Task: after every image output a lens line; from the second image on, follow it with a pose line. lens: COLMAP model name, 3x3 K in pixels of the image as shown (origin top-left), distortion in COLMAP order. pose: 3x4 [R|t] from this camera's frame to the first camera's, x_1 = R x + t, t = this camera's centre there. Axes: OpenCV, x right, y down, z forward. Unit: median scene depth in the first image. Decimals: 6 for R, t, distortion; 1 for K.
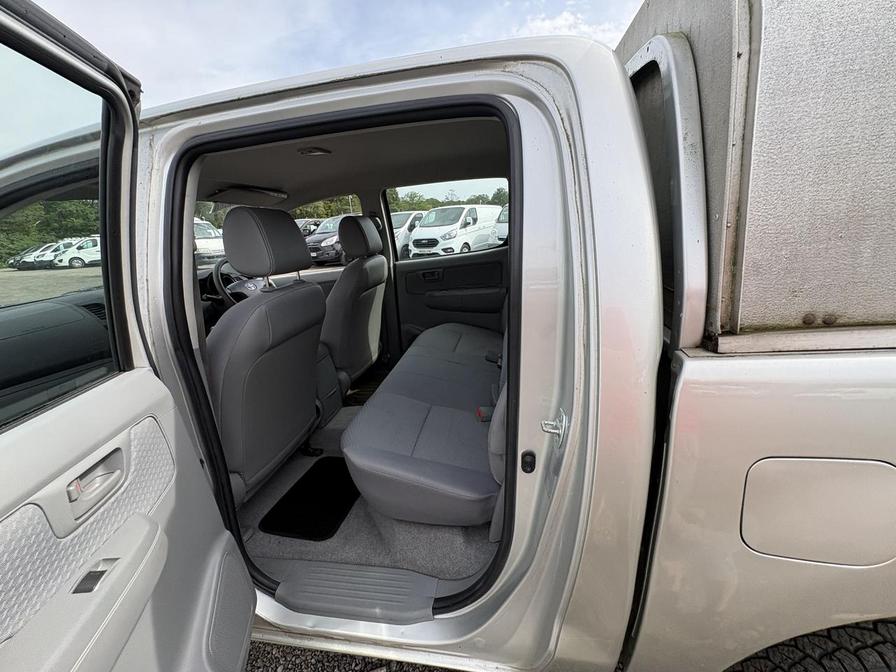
lens RADIAL K [[358.3, 0, 445.8], [0, 358.3, 339.1], [0, 0, 1]] dist [0.002169, -0.000059]
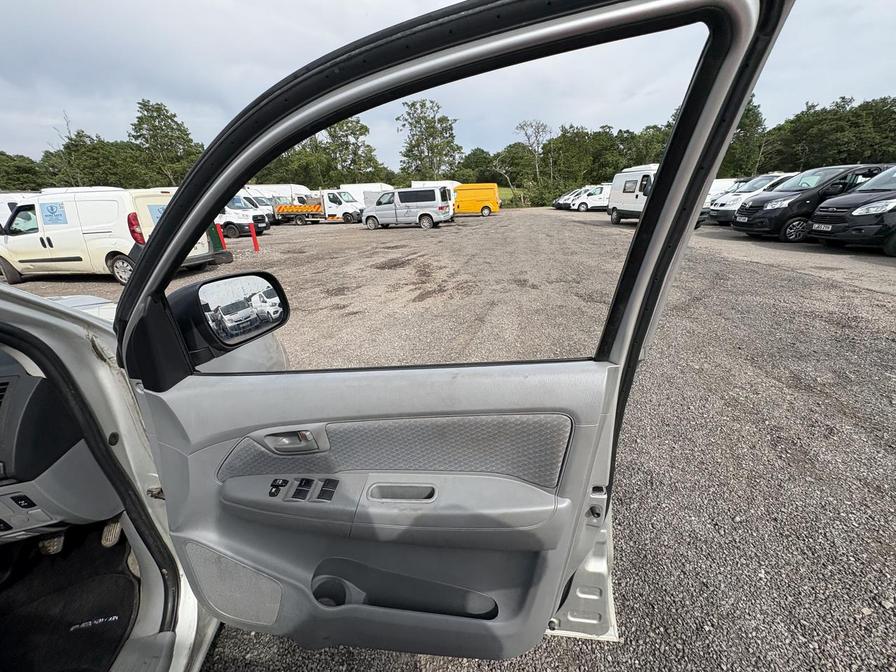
lens RADIAL K [[358.3, 0, 451.1], [0, 358.3, 331.3], [0, 0, 1]] dist [0.002169, -0.000059]
pose [[0.377330, 0.372695, -0.847774, -0.042648], [-0.279939, 0.918521, 0.279201, -0.080352], [0.882755, 0.131974, 0.450917, 0.238998]]
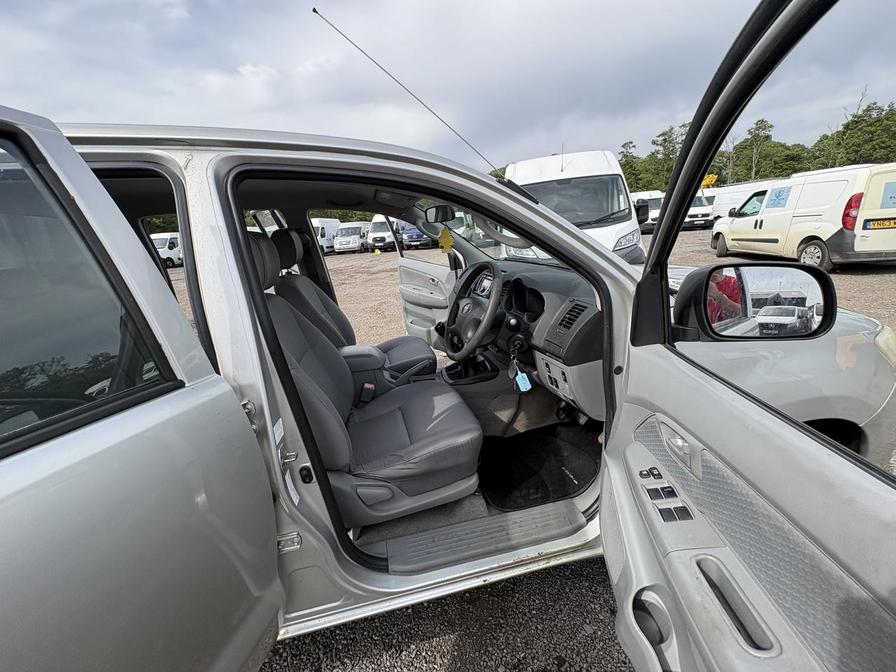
lens RADIAL K [[358.3, 0, 446.9], [0, 358.3, 334.2], [0, 0, 1]] dist [0.002169, -0.000059]
pose [[-0.909257, 0.246001, -0.335760, -0.049706], [0.008475, 0.817434, 0.575959, -0.084843], [0.416149, 0.520849, -0.745343, 0.261440]]
